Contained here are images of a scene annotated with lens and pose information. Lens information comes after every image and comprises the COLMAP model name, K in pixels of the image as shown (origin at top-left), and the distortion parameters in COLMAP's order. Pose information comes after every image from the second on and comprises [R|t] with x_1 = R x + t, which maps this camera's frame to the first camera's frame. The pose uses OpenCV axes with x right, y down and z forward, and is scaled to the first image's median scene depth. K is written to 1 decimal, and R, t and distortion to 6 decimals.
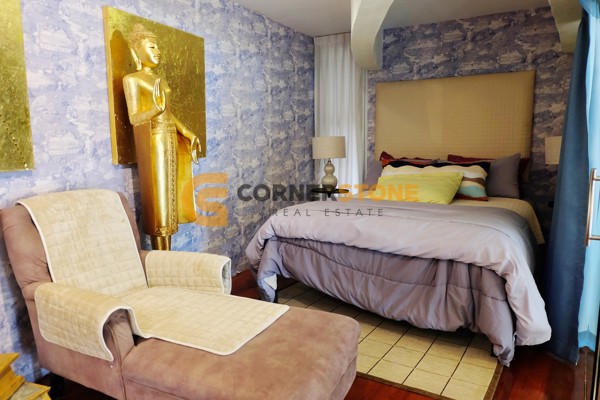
lens RADIAL K [[413.4, 0, 307.4], [0, 413.4, 200.2], [0, 0, 1]] dist [-0.061618, 0.055024]
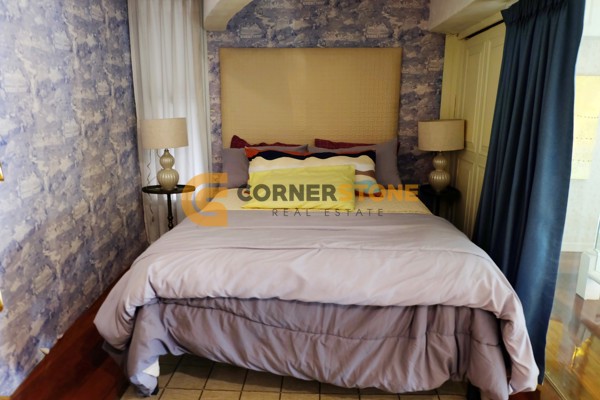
lens RADIAL K [[413.4, 0, 307.4], [0, 413.4, 200.2], [0, 0, 1]] dist [-0.061618, 0.055024]
pose [[0.867161, -0.103548, 0.487144, -0.121952], [0.061269, 0.992897, 0.101987, -0.080782], [-0.494244, -0.058592, 0.867346, 0.270683]]
